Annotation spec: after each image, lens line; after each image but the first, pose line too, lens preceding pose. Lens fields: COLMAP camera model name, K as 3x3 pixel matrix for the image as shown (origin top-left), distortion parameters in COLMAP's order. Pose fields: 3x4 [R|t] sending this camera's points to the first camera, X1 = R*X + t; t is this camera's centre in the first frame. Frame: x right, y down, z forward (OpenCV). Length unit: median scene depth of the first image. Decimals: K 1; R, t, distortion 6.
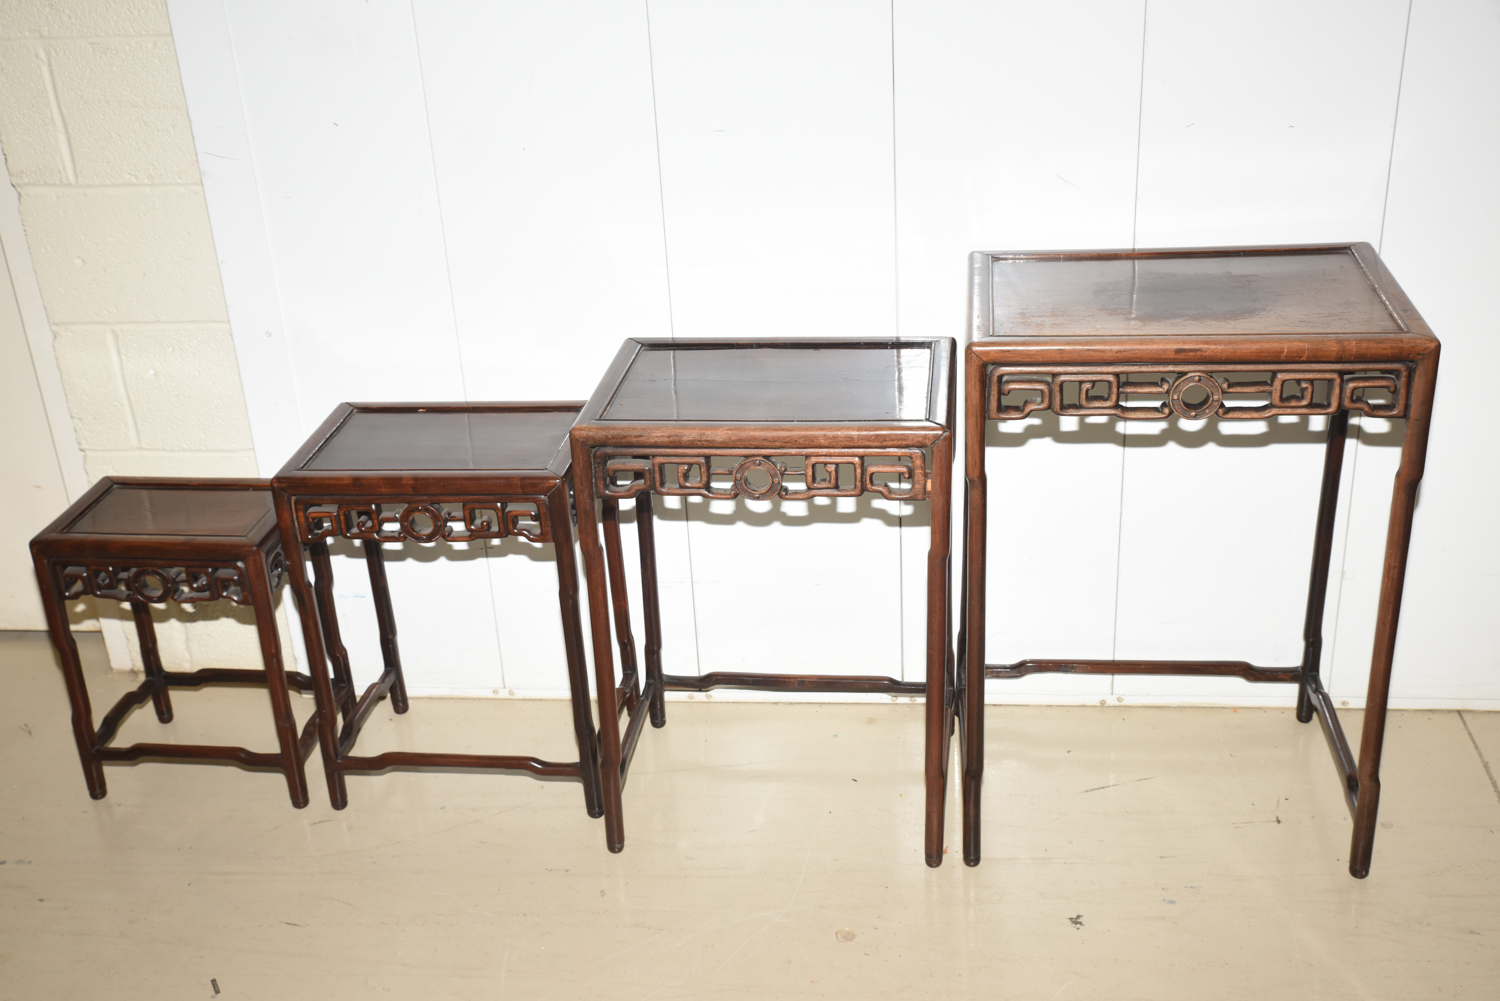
lens RADIAL K [[1646.0, 0, 745.8], [0, 1646.0, 492.5], [0, 0, 1]] dist [-0.000028, 0.000000]
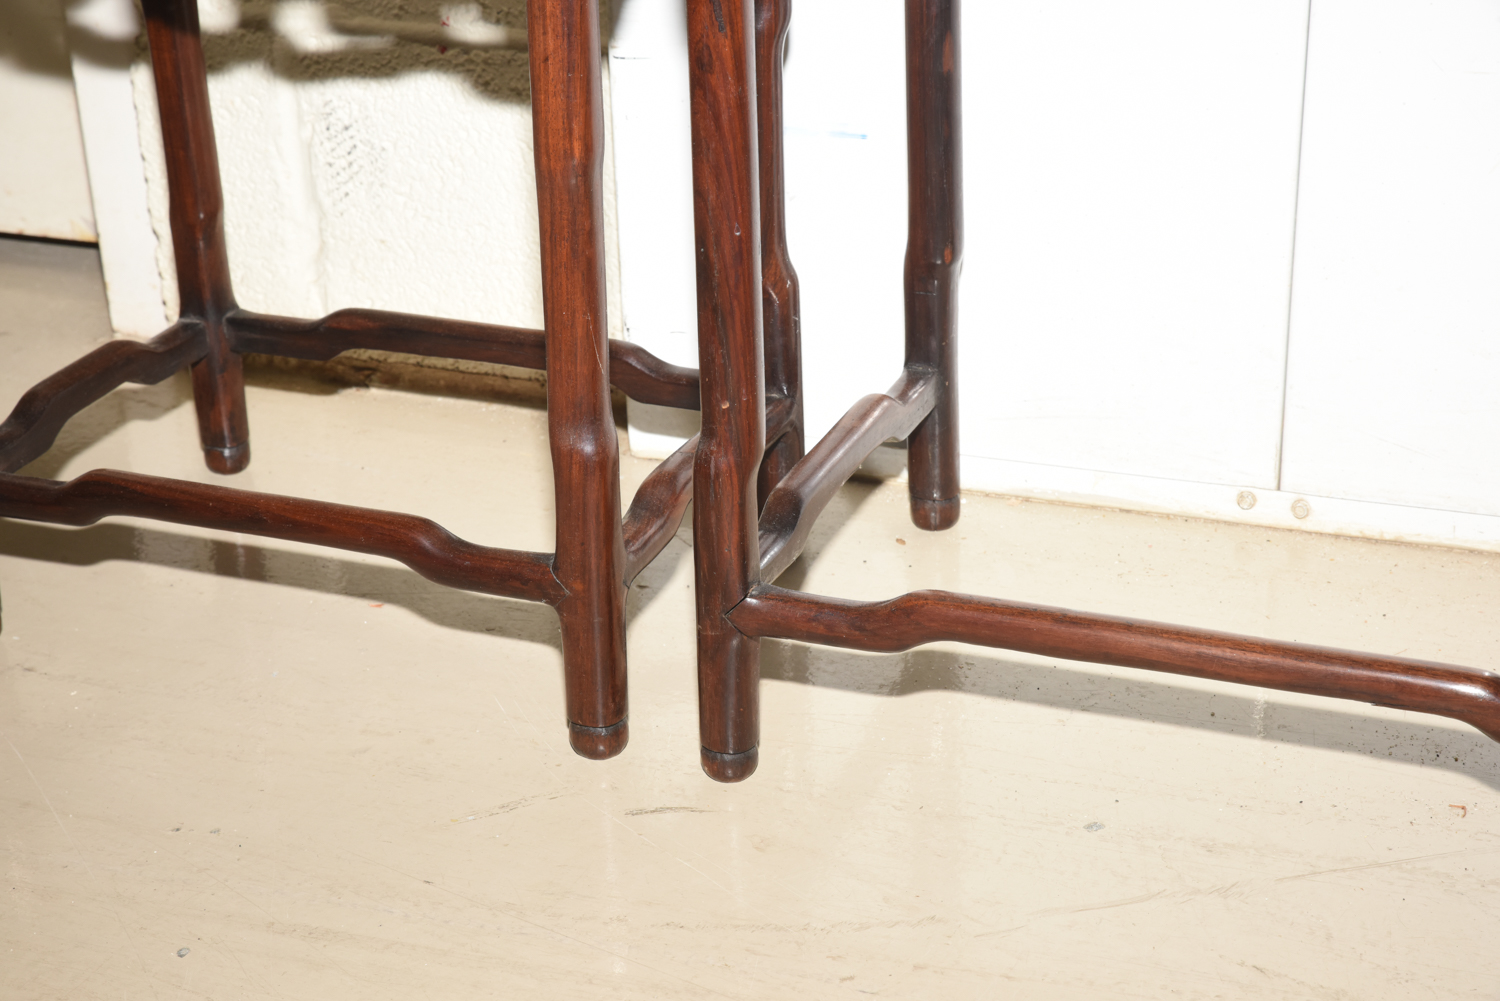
lens RADIAL K [[2629.9, 0, 750.7], [0, 2629.9, 509.8], [0, 0, 1]] dist [0.142712, 0.000000]
pose [[0.971718, 0.121289, -0.202613, -0.156180], [-0.119607, 0.992608, 0.020574, 0.136276], [0.203611, 0.004242, 0.979043, 0.553213]]
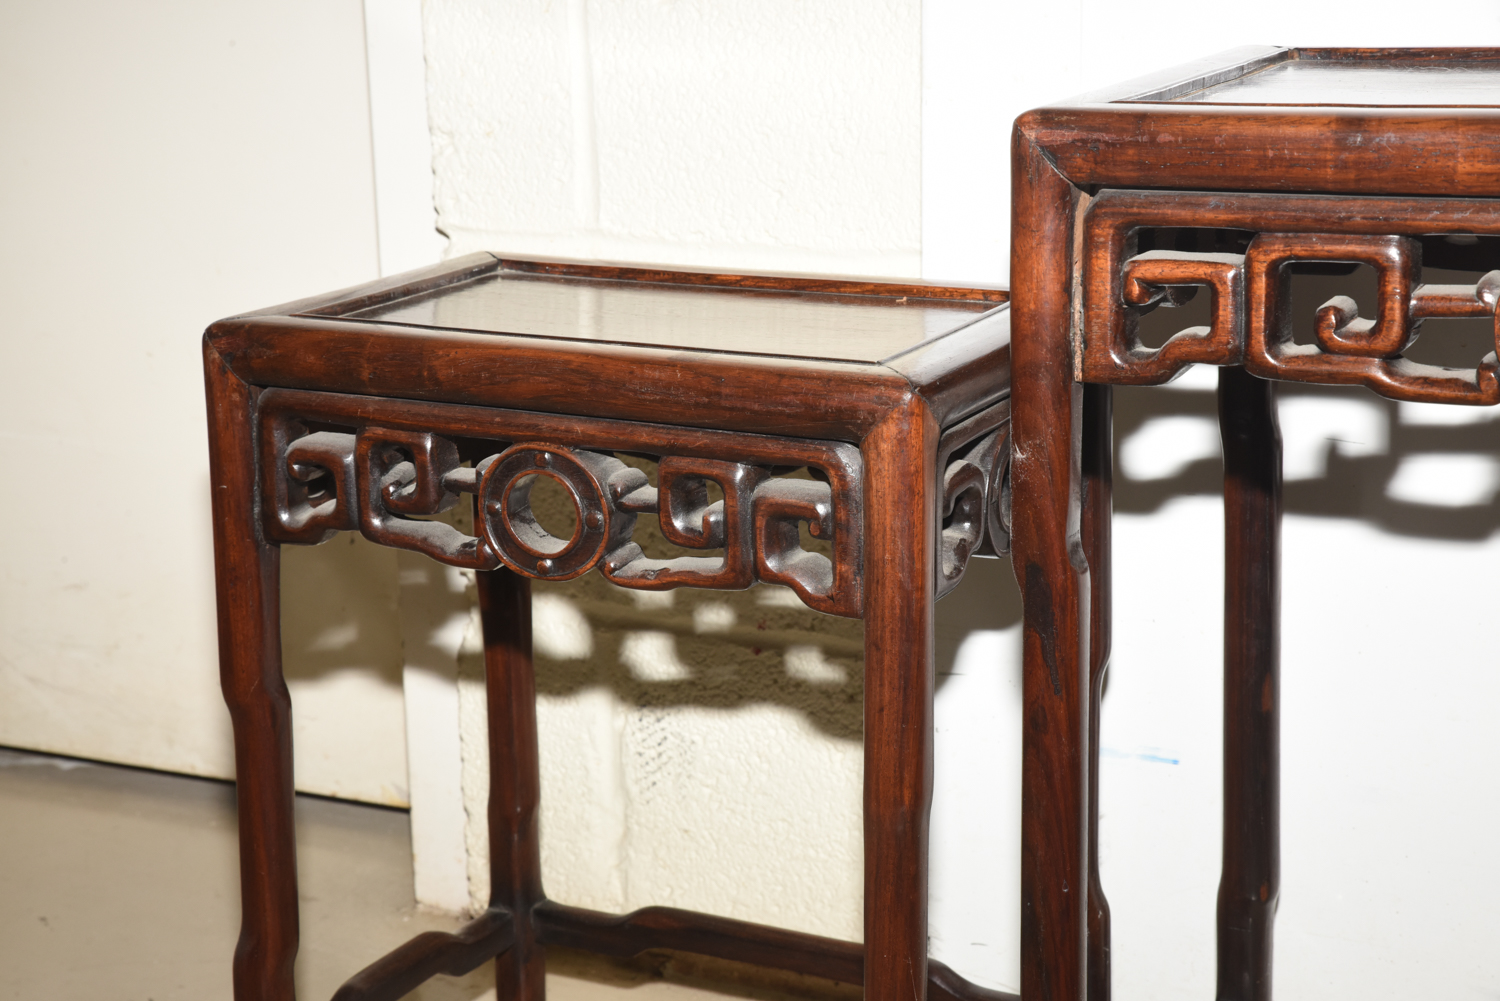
lens RADIAL K [[2629.9, 0, 745.2], [0, 2629.9, 506.5], [0, 0, 1]] dist [0.142712, 0.000000]
pose [[0.942373, 0.113312, -0.314791, -0.170712], [-0.167728, 0.974127, -0.151472, 0.114805], [0.289483, 0.195542, 0.936997, 0.542841]]
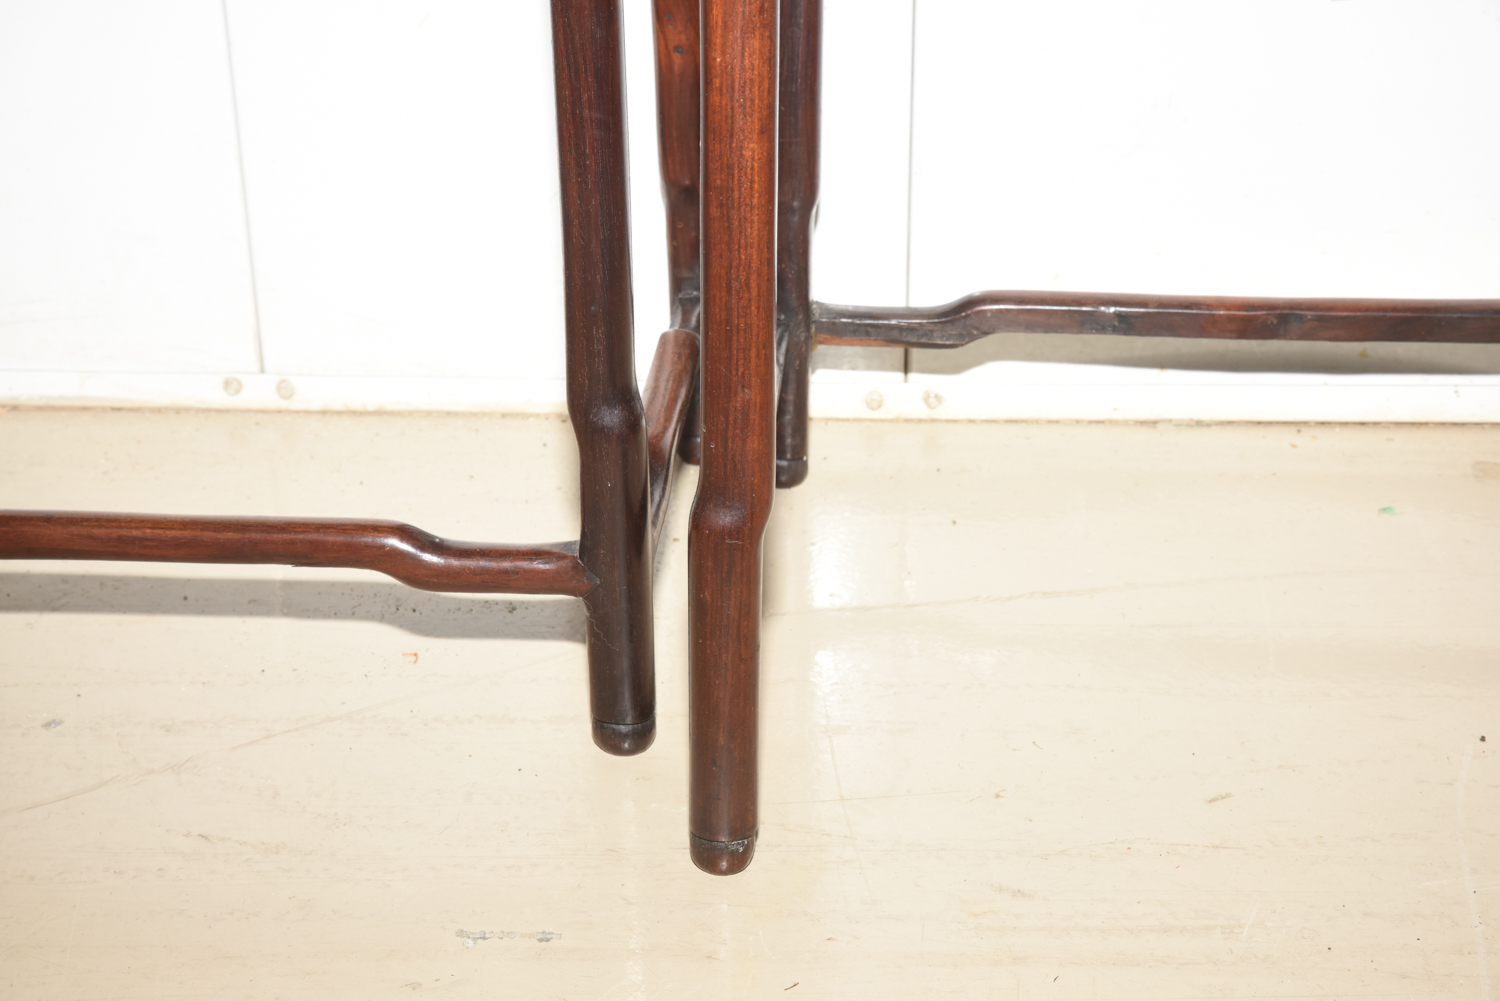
lens RADIAL K [[2629.9, 0, 750.0], [0, 2629.9, 489.1], [0, 0, 1]] dist [0.142712, 0.000000]
pose [[0.997000, 0.014168, 0.076096, -0.102240], [-0.016141, 0.999548, 0.025373, 0.138986], [-0.075702, -0.026526, 0.996778, 0.549585]]
